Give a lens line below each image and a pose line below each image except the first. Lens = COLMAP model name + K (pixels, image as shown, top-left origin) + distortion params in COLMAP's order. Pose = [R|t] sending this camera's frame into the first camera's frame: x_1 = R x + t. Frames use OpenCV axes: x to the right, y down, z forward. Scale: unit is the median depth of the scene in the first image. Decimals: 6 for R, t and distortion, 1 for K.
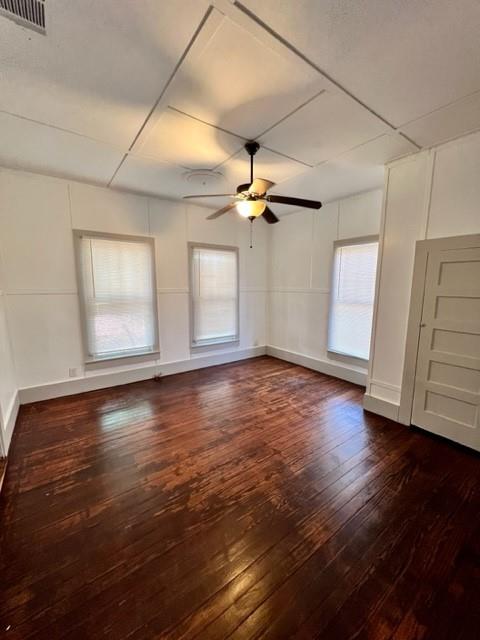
lens RADIAL K [[257.5, 0, 241.5], [0, 257.5, 318.2], [0, 0, 1]] dist [-0.003018, 0.001256]
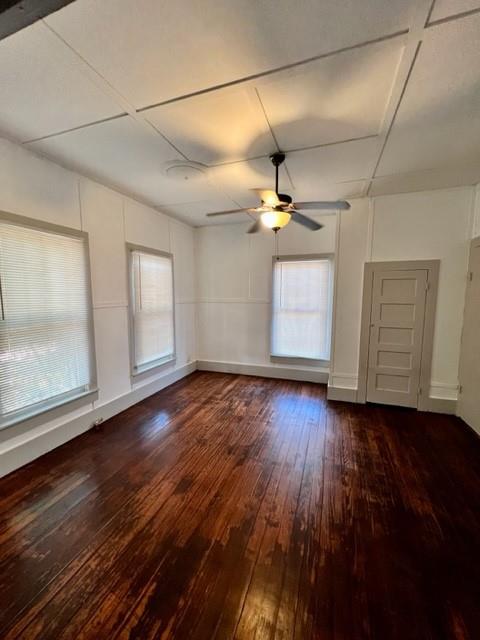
lens RADIAL K [[257.5, 0, 242.6], [0, 257.5, 318.2], [0, 0, 1]] dist [-0.003018, 0.001256]
pose [[0.825053, -0.058277, 0.562042, -0.484276], [0.078330, 0.996860, -0.011624, -0.037255], [-0.559600, 0.053615, 0.827027, 0.212995]]
